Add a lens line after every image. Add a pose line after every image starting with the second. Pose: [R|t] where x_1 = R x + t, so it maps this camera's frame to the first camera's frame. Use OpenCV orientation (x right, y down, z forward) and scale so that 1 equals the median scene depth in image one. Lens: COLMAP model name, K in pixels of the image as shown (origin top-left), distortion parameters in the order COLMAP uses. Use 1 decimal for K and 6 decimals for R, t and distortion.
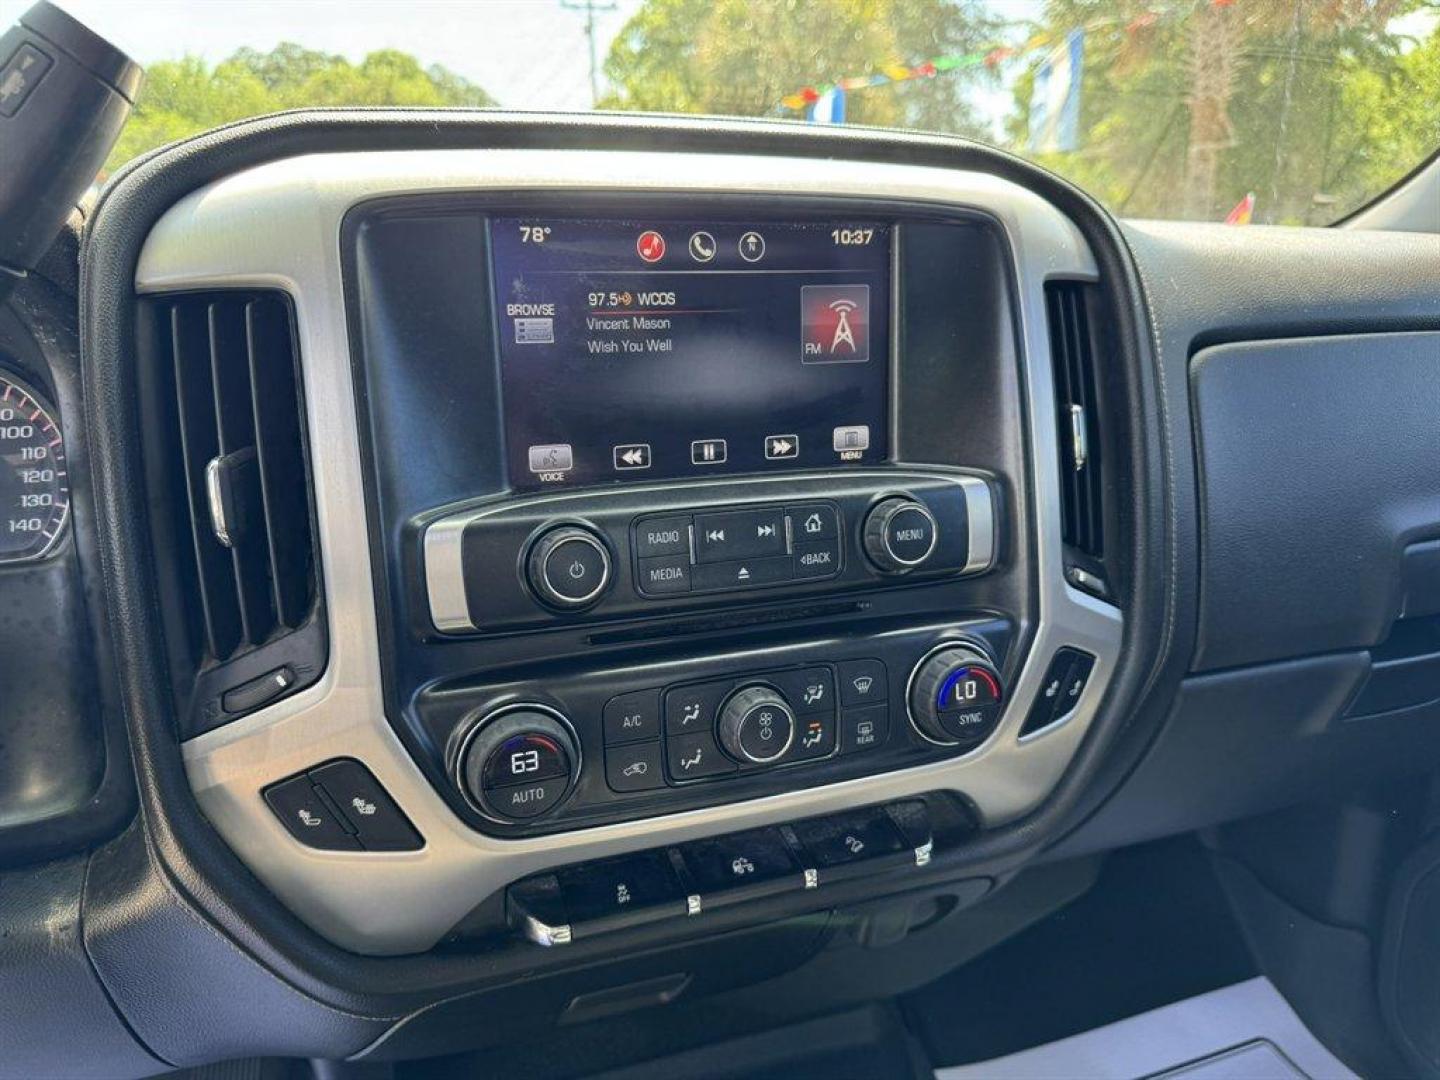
lens RADIAL K [[1059.5, 0, 722.0], [0, 1059.5, 522.7], [0, 0, 1]] dist [0.063081, -0.098901]
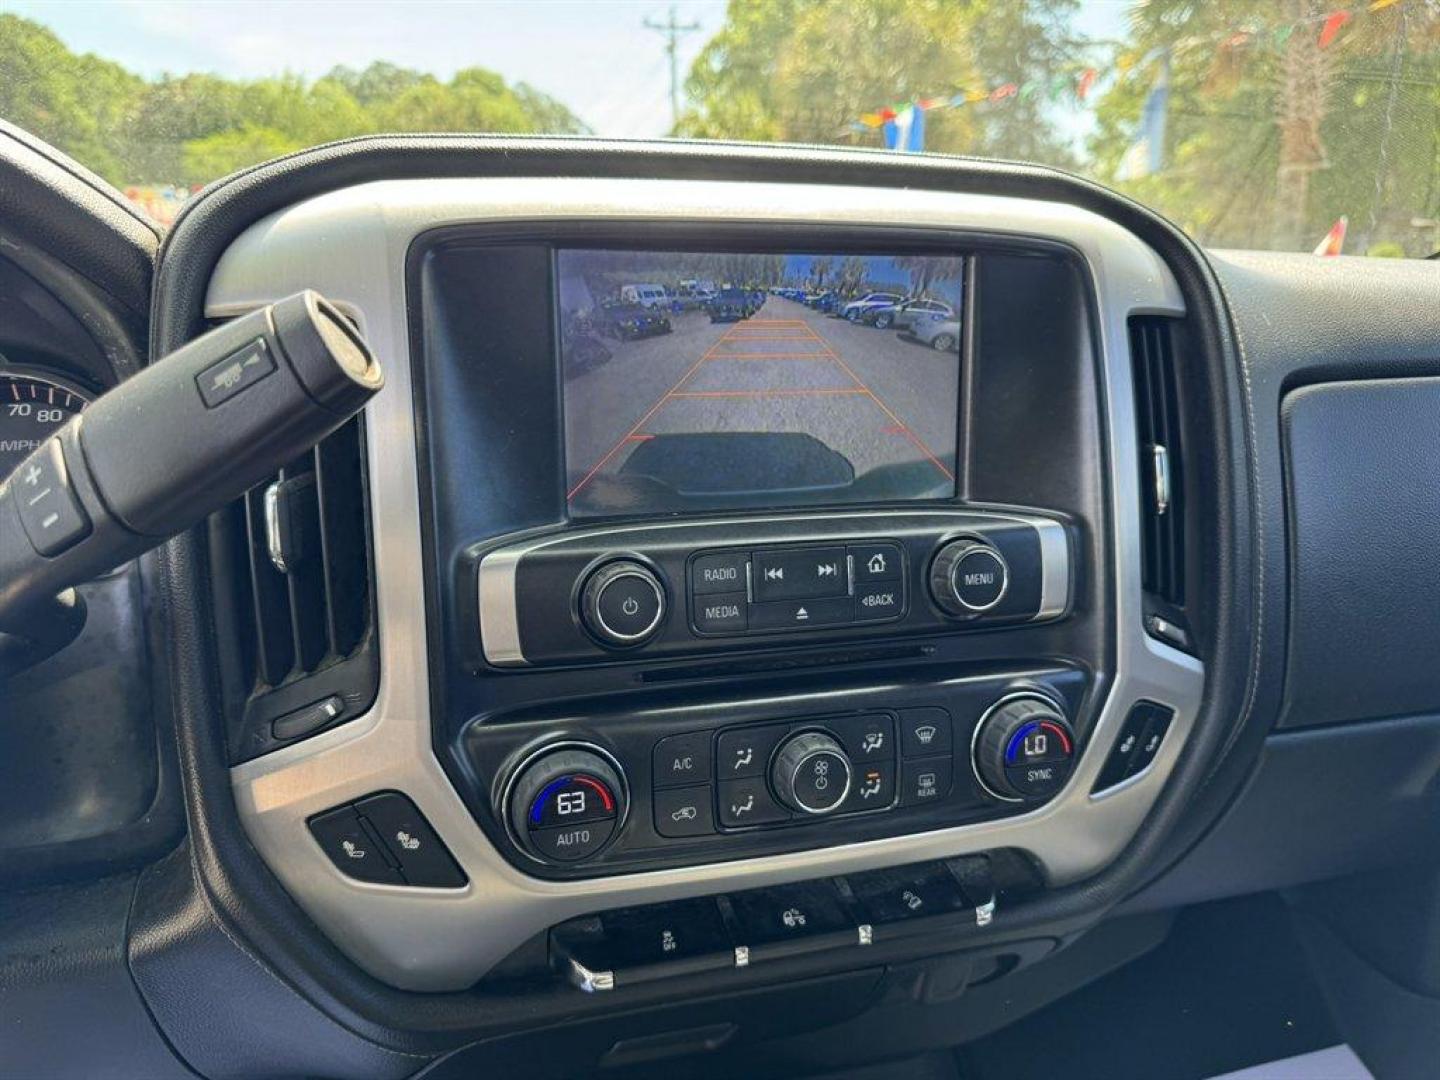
lens RADIAL K [[1062.7, 0, 718.8], [0, 1062.7, 508.2], [0, 0, 1]] dist [0.040749, -0.058290]
pose [[0.997405, 0.029034, -0.065882, 0.005022], [-0.030738, 0.999215, -0.024996, -0.021035], [0.065105, 0.026957, 0.997514, 0.027068]]
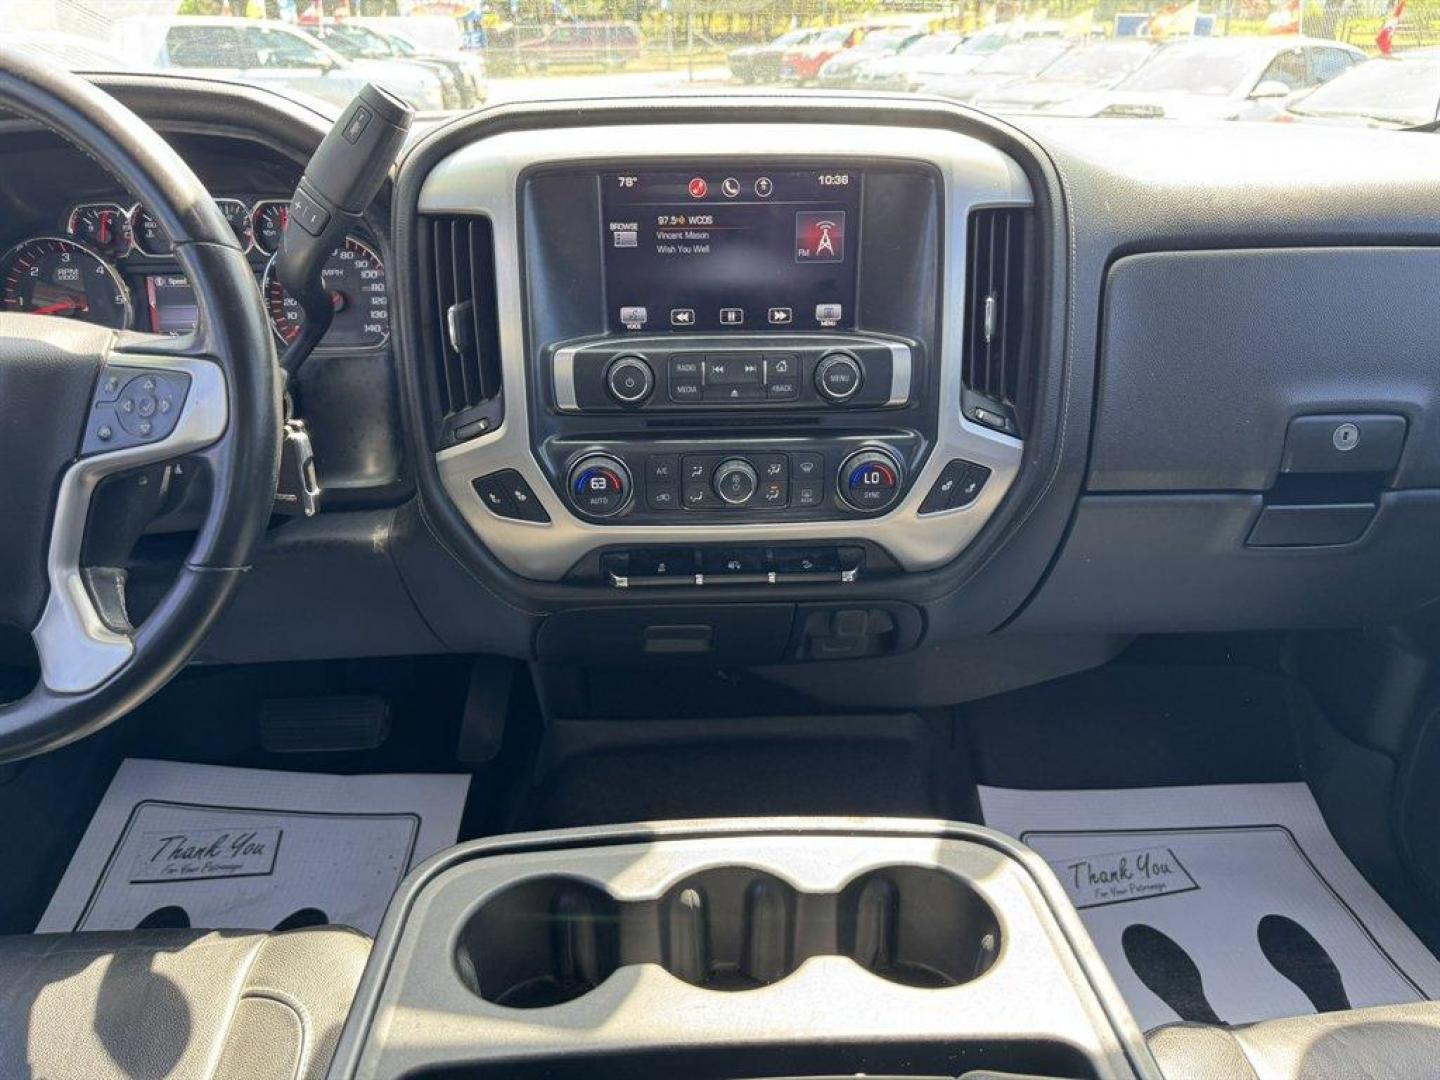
lens RADIAL K [[1114.8, 0, 720.0], [0, 1114.8, 540.0], [0, 0, 1]] dist [0.138897, -0.334821]
pose [[0.952960, 0.127923, -0.274779, 0.504365], [-0.072798, 0.976635, 0.202201, -0.080171], [0.294224, -0.172686, 0.940006, -0.709333]]
